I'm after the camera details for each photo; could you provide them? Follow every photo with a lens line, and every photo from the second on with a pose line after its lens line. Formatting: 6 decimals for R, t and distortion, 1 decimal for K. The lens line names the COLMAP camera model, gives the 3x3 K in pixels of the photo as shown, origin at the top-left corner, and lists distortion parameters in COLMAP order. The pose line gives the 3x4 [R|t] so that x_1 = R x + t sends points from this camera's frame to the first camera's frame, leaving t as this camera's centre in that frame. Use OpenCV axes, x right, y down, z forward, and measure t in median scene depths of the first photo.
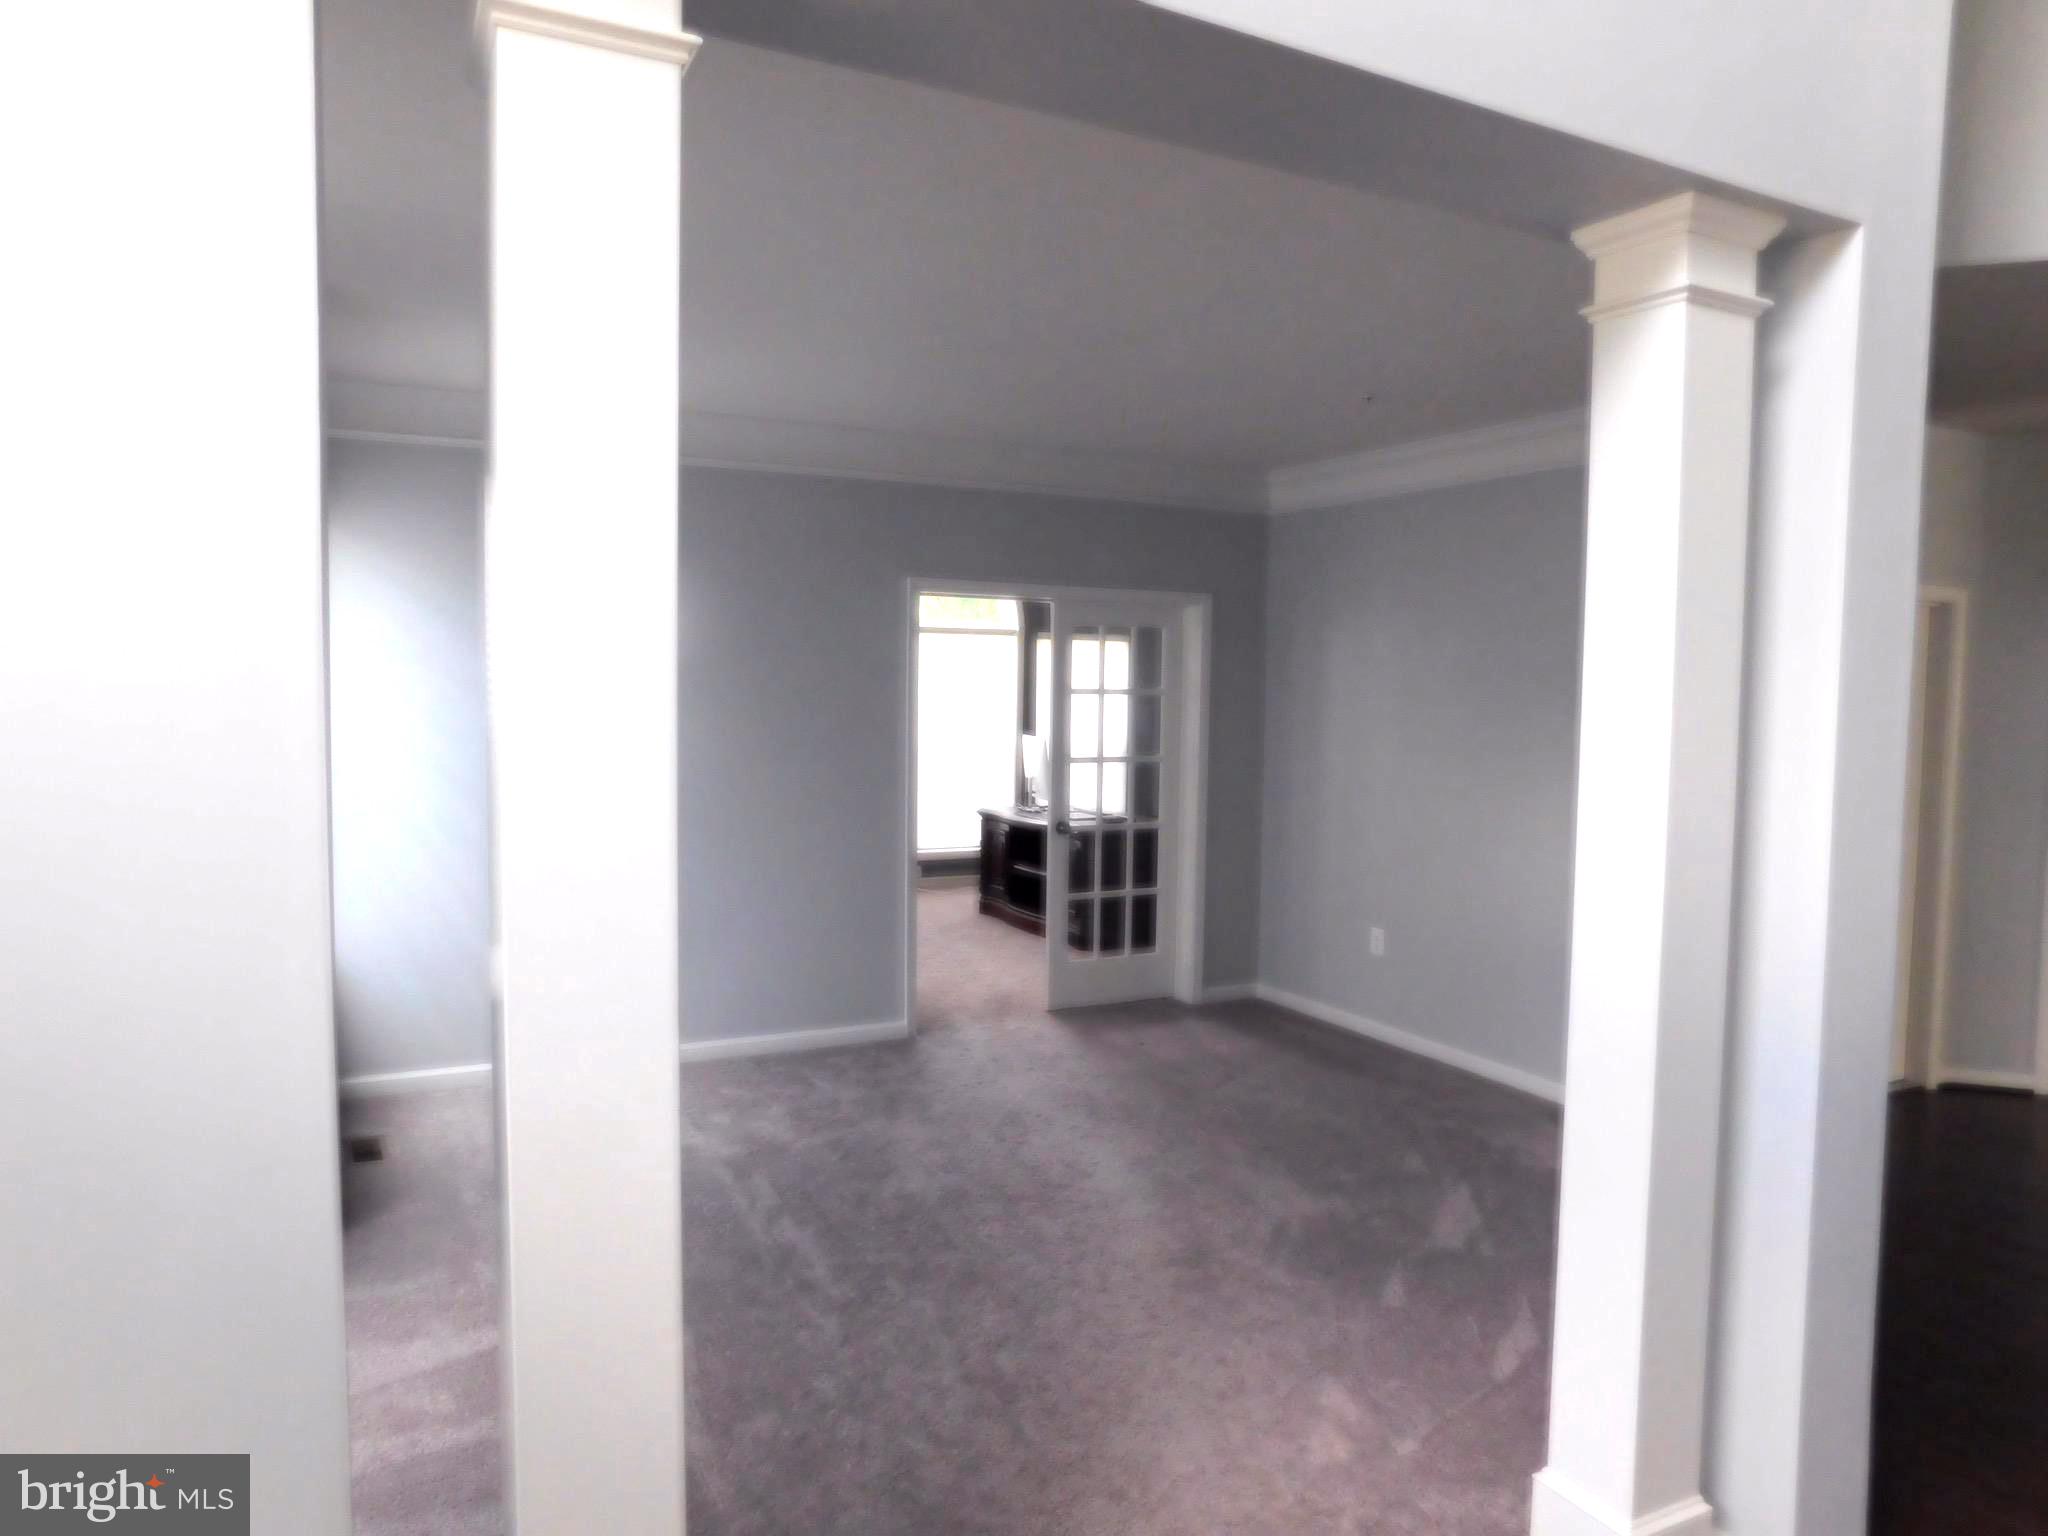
lens RADIAL K [[1352.1, 0, 1027.5], [0, 1352.1, 767.1], [0, 0, 1]] dist [-0.065574, 0.049039]
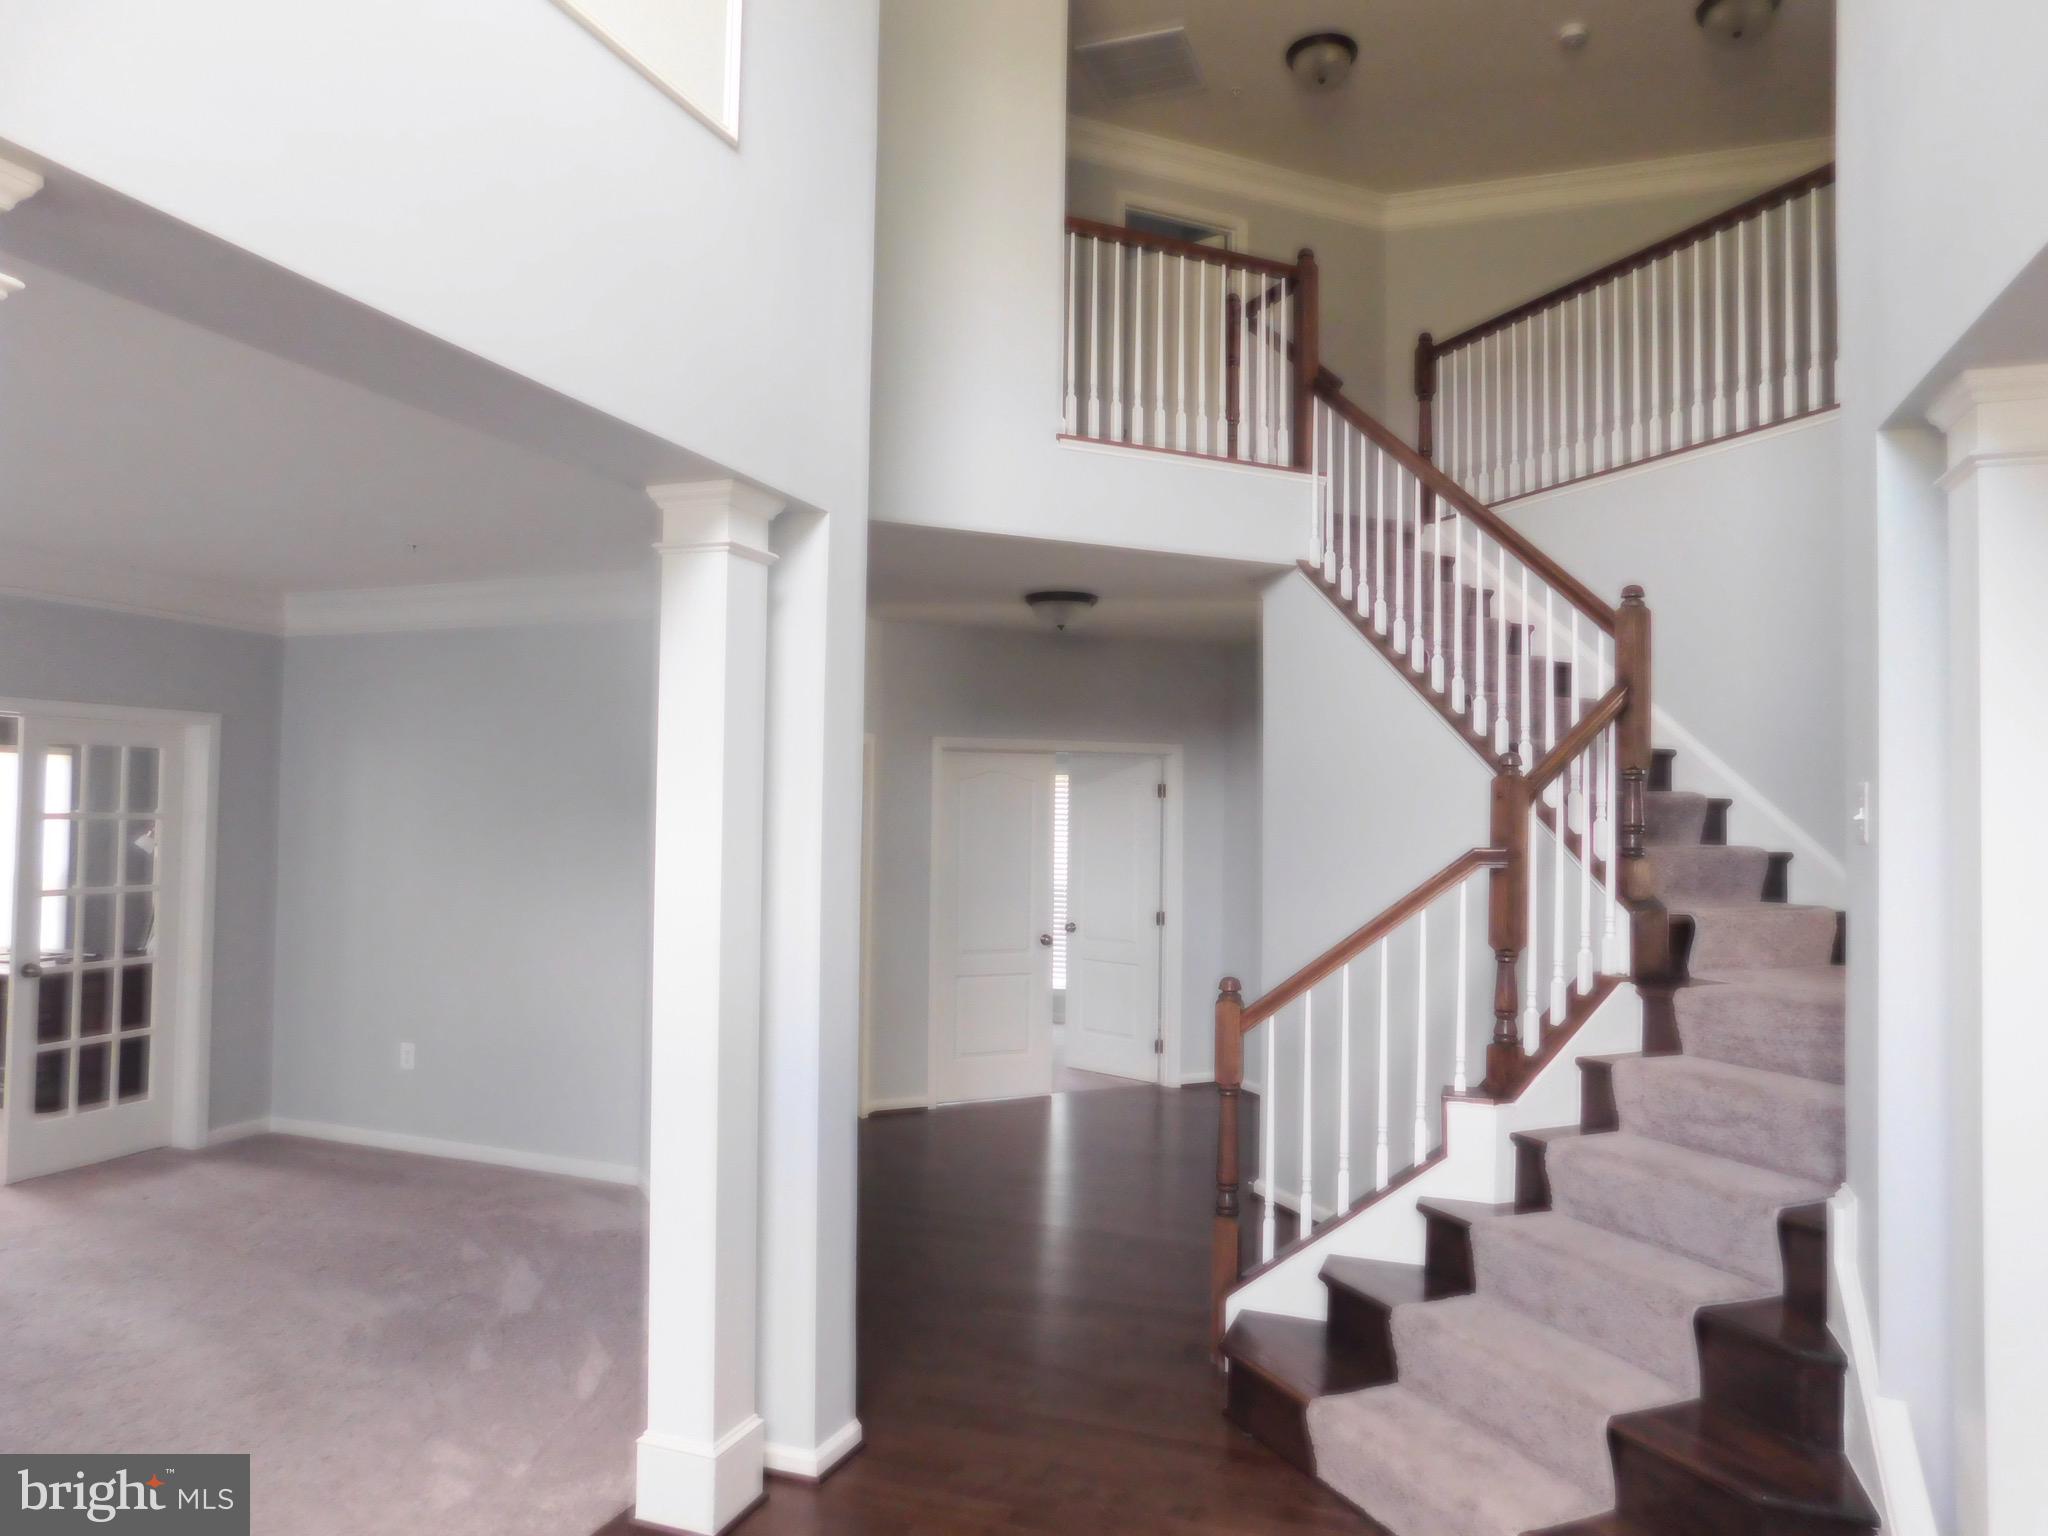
lens RADIAL K [[1352.1, 0, 1027.5], [0, 1352.1, 767.1], [0, 0, 1]] dist [-0.065574, 0.049039]
pose [[0.737578, 0.017658, 0.675031, -0.128367], [0.039891, 0.996773, -0.069661, -0.002509], [-0.674083, 0.078308, 0.734493, -0.142511]]
